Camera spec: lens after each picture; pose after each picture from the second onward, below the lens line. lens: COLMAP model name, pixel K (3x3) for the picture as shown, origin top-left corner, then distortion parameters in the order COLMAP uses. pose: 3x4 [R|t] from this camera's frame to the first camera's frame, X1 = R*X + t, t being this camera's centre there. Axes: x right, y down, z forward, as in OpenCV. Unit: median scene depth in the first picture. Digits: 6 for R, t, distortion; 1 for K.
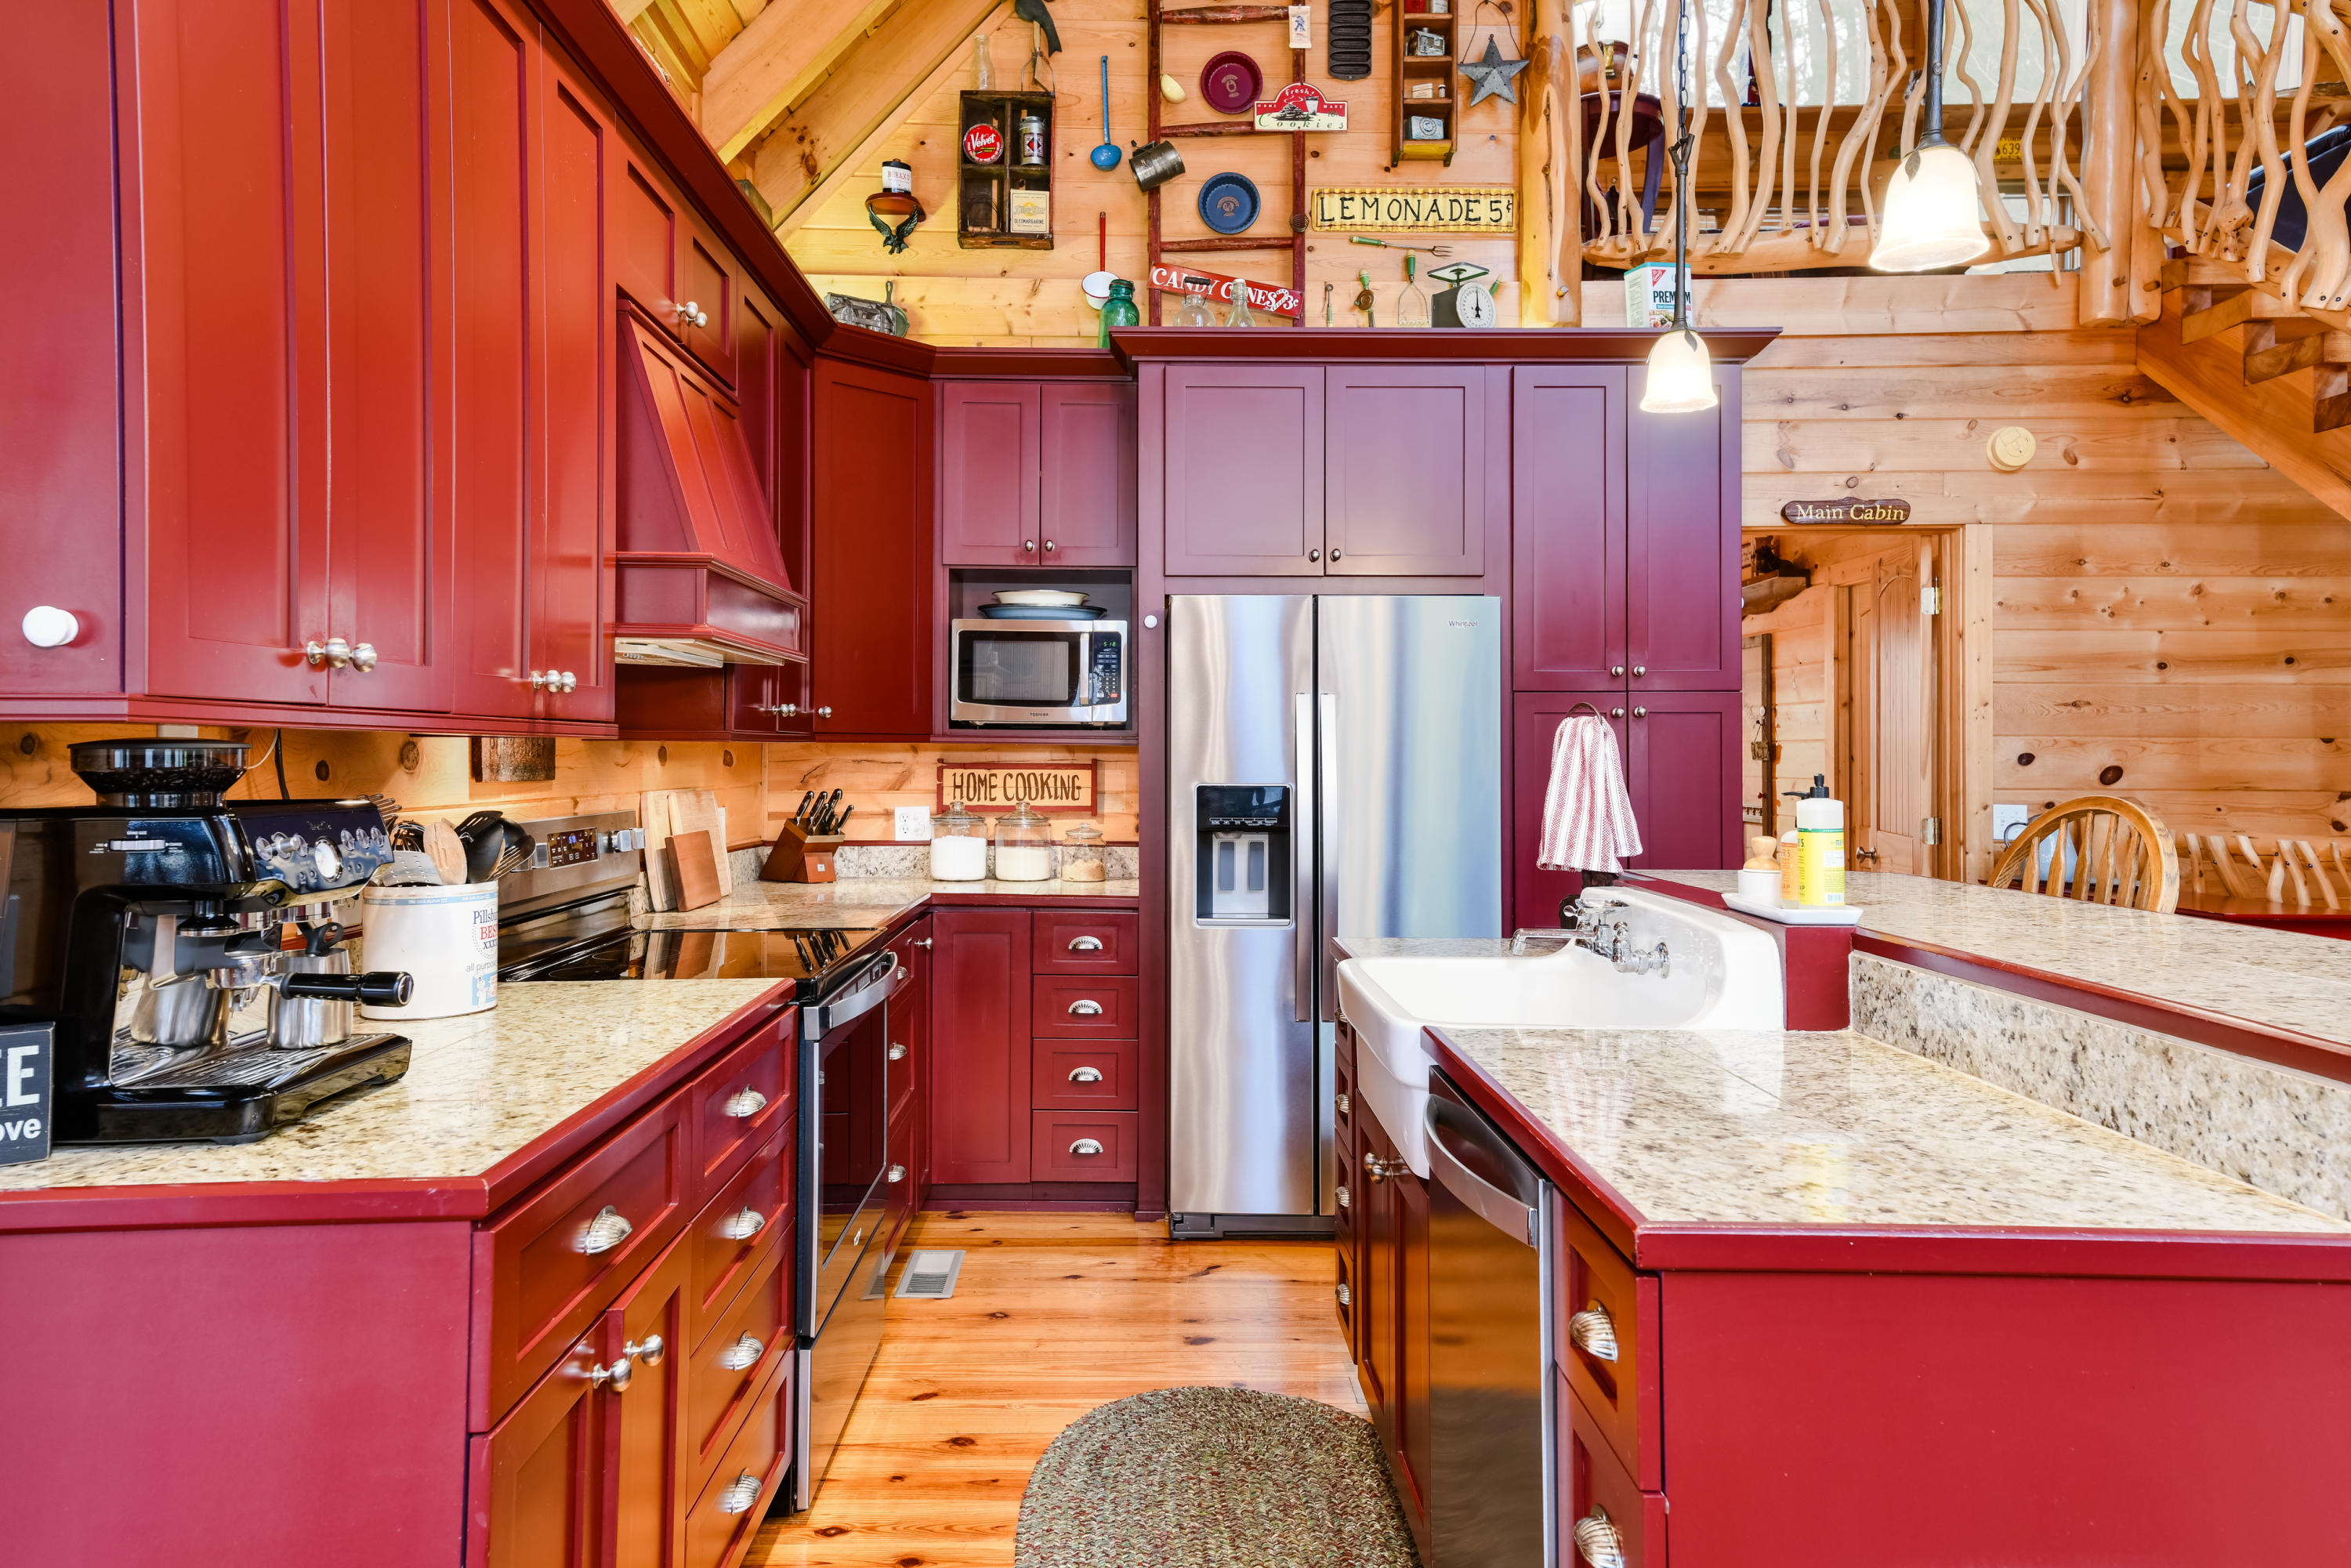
lens RADIAL K [[1509.8, 0, 1176.8], [0, 1509.8, 734.6], [0, 0, 1]] dist [0.078603, 0.001599]
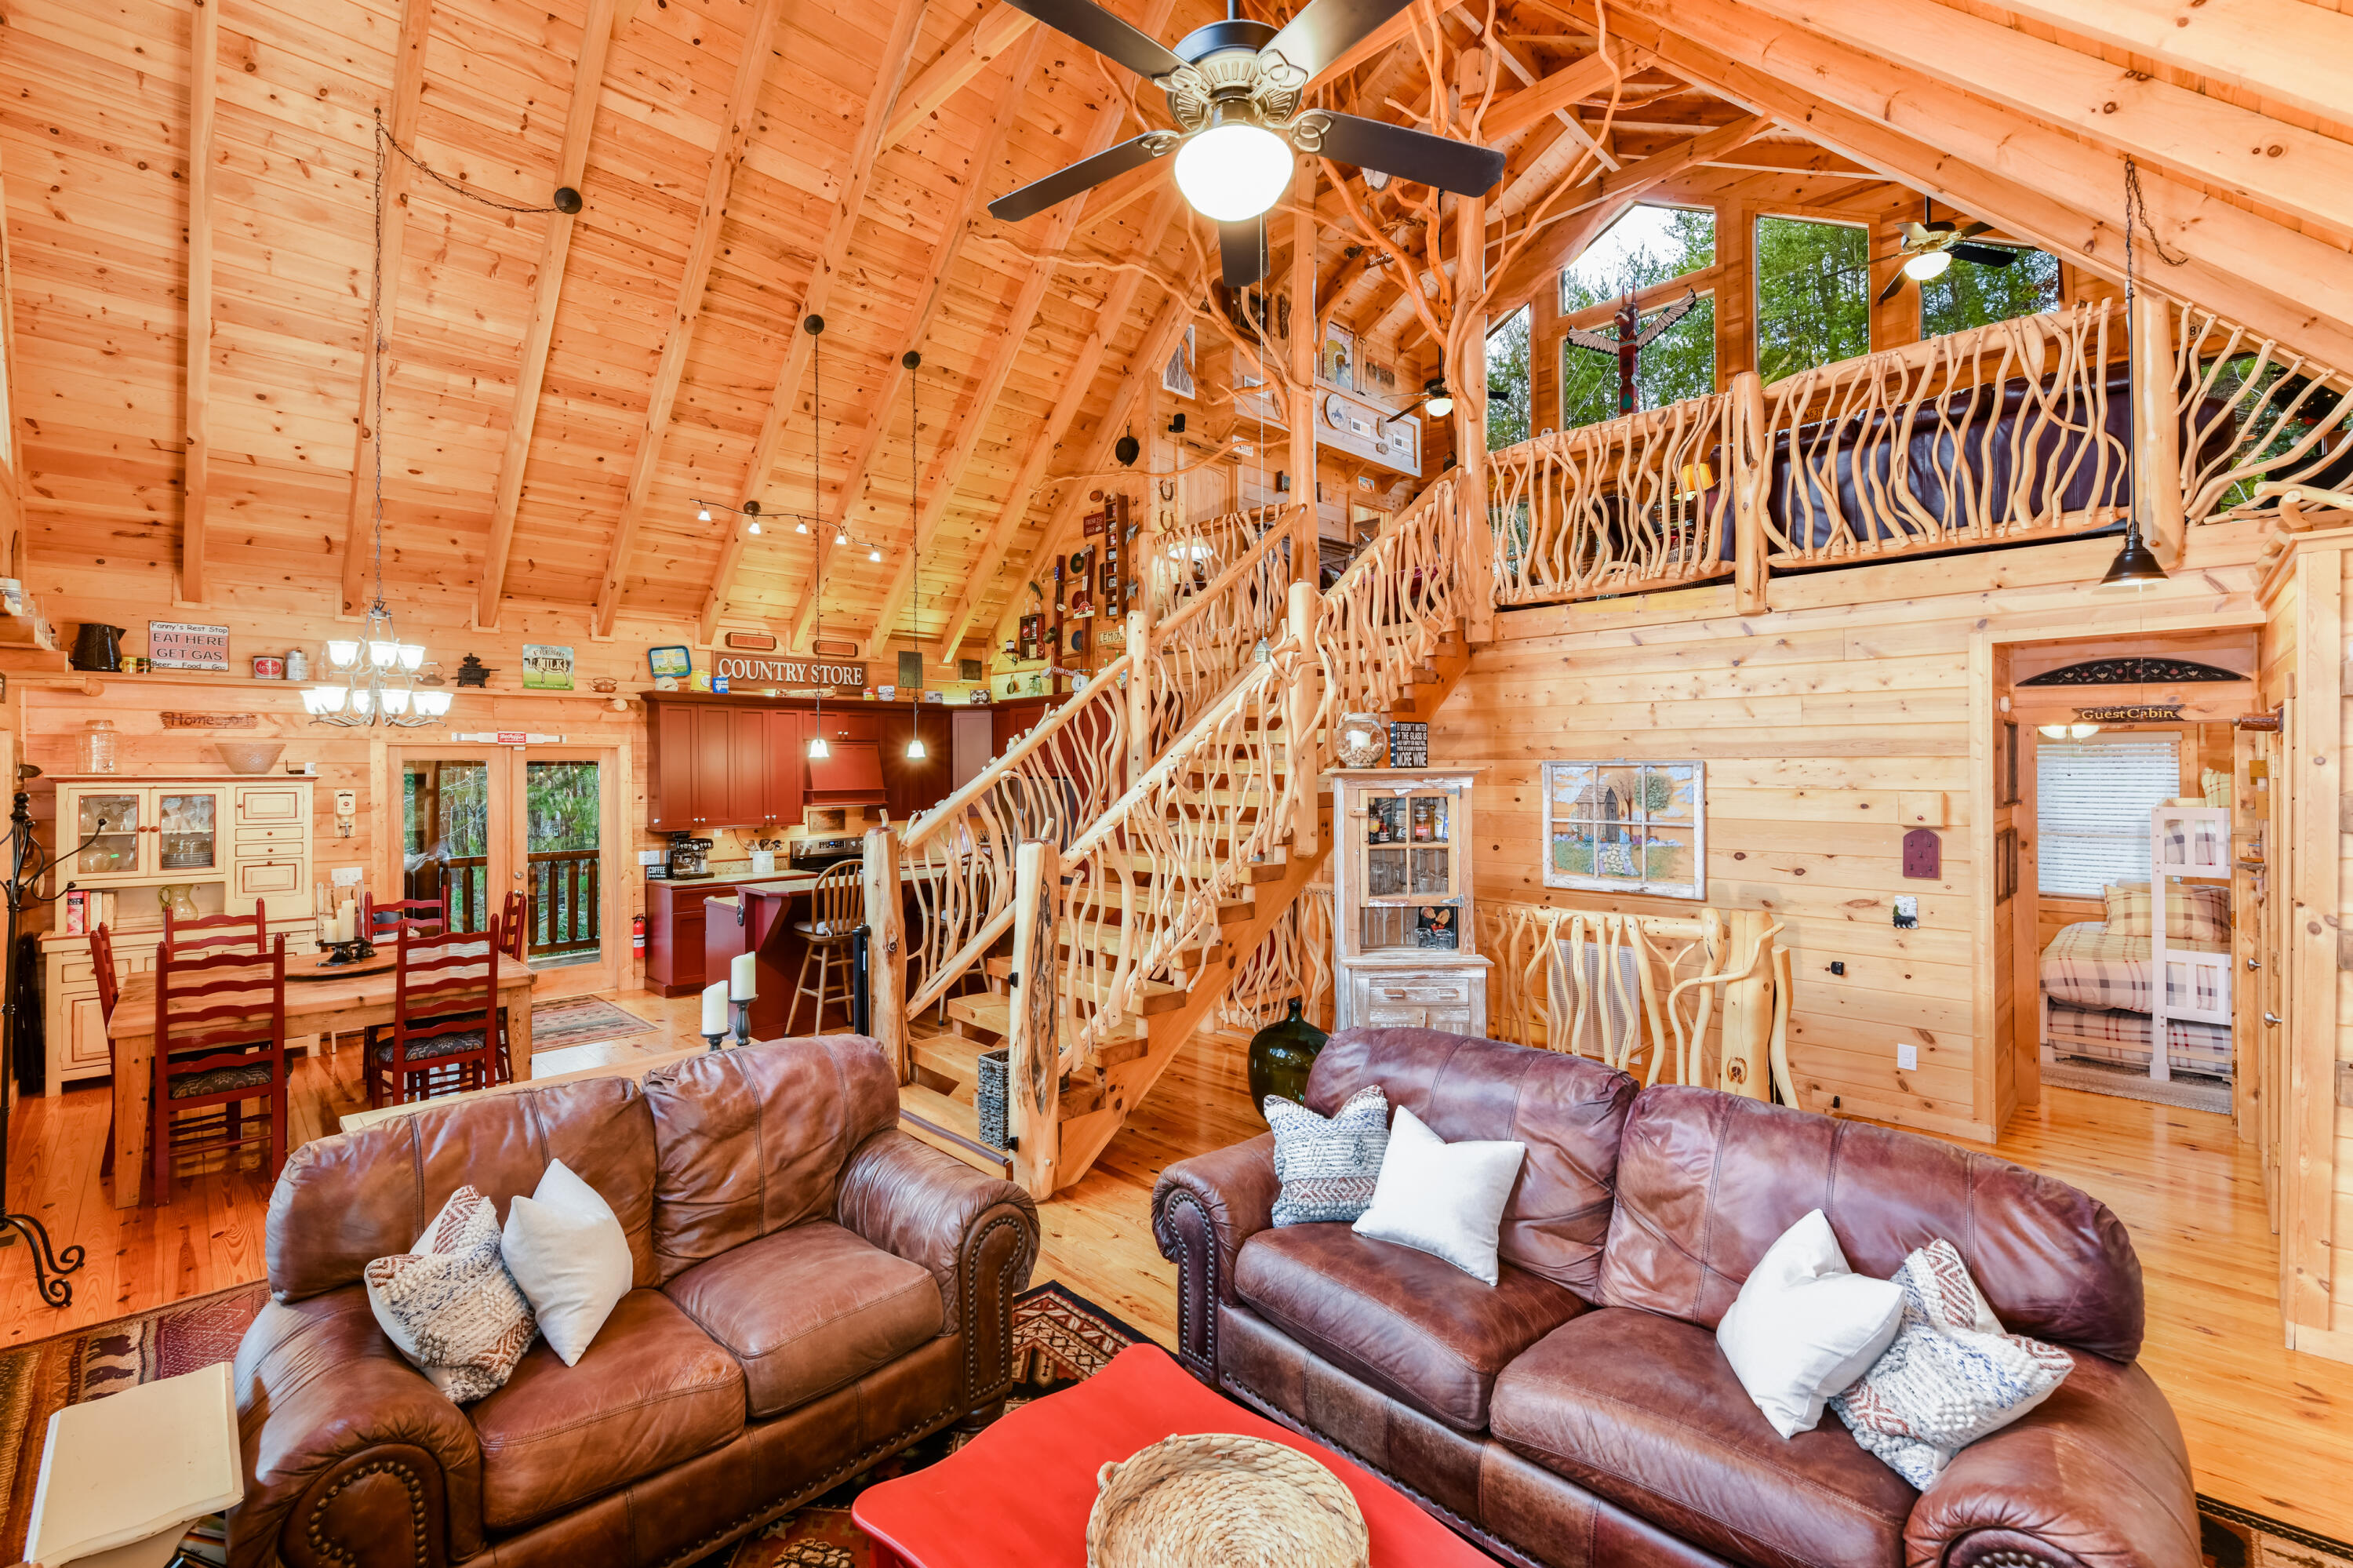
lens RADIAL K [[1013.1, 0, 1167.0], [0, 1013.1, 761.7], [0, 0, 1]] dist [0.011744, -0.005735]
pose [[0.674439, -0.010360, -0.738258, 1.655373], [0.016988, 0.999855, 0.001489, -0.109213], [0.738135, -0.013546, 0.674517, -0.231771]]
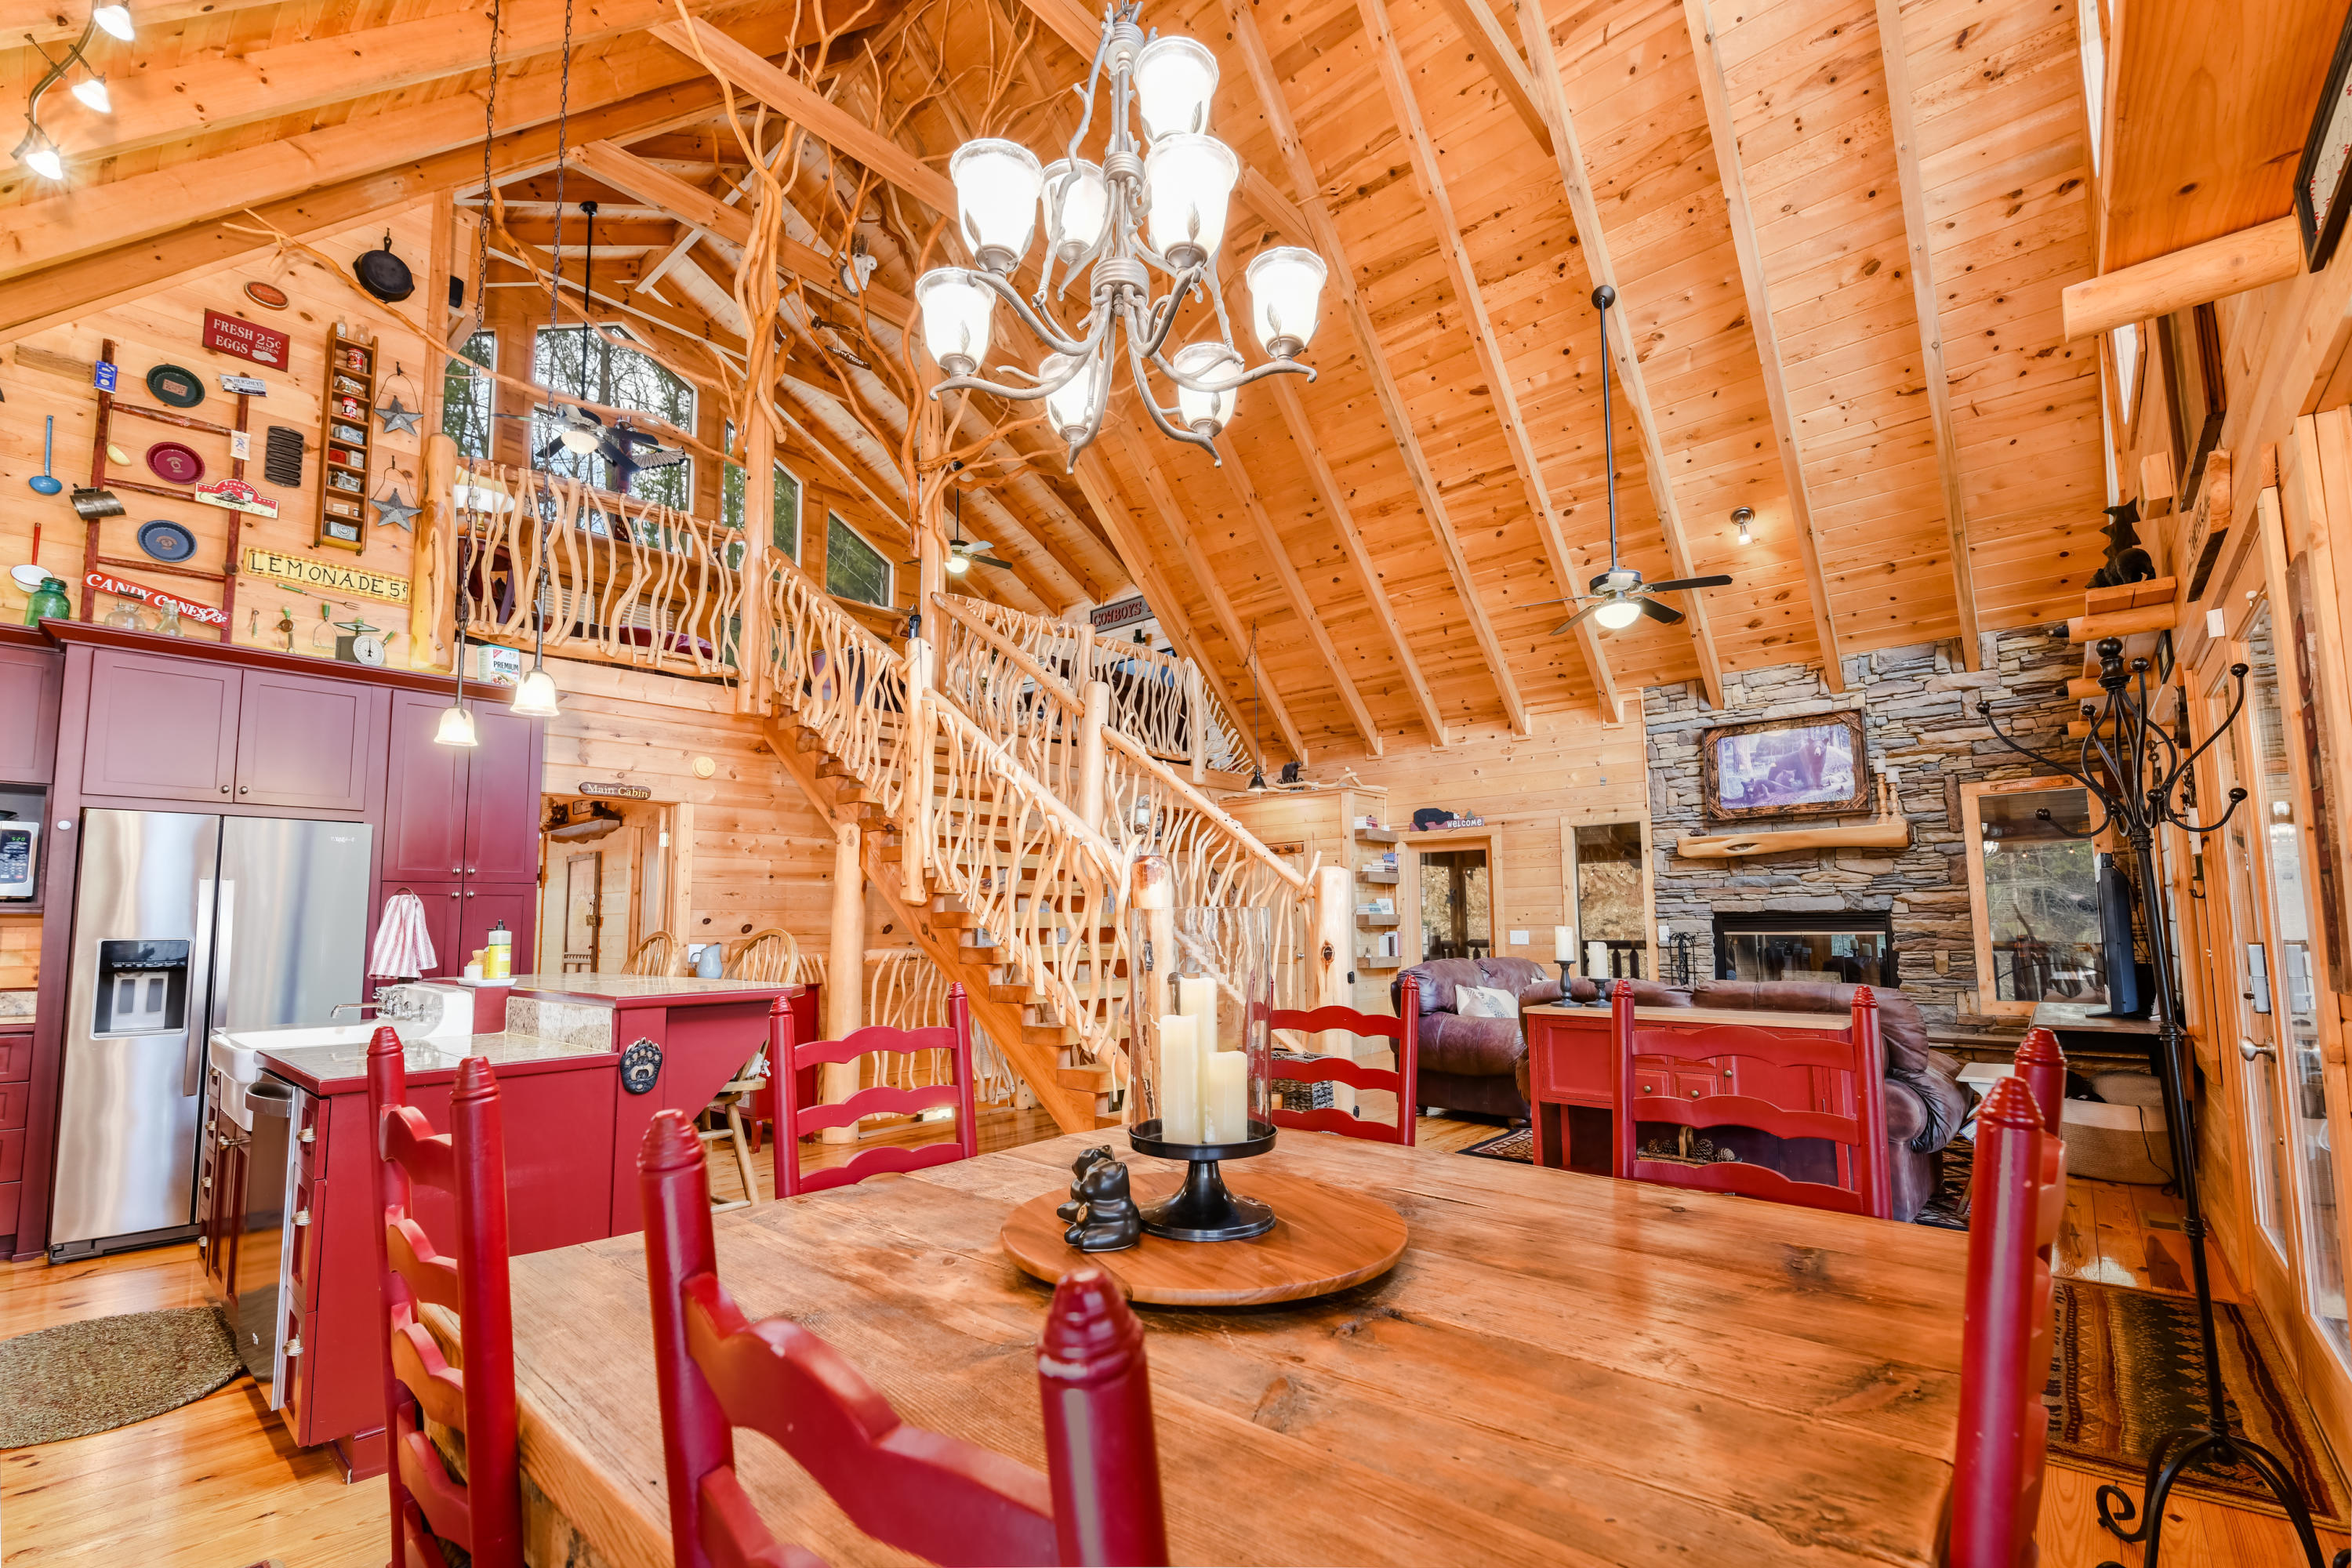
lens RADIAL K [[1012.6, 0, 1167.7], [0, 1012.6, 832.5], [0, 0, 1]] dist [0.011744, -0.005735]
pose [[0.685329, 0.057867, 0.725931, -0.001270], [0.002903, 0.996613, -0.082185, 0.010495], [-0.728228, 0.058431, 0.682839, -0.345372]]
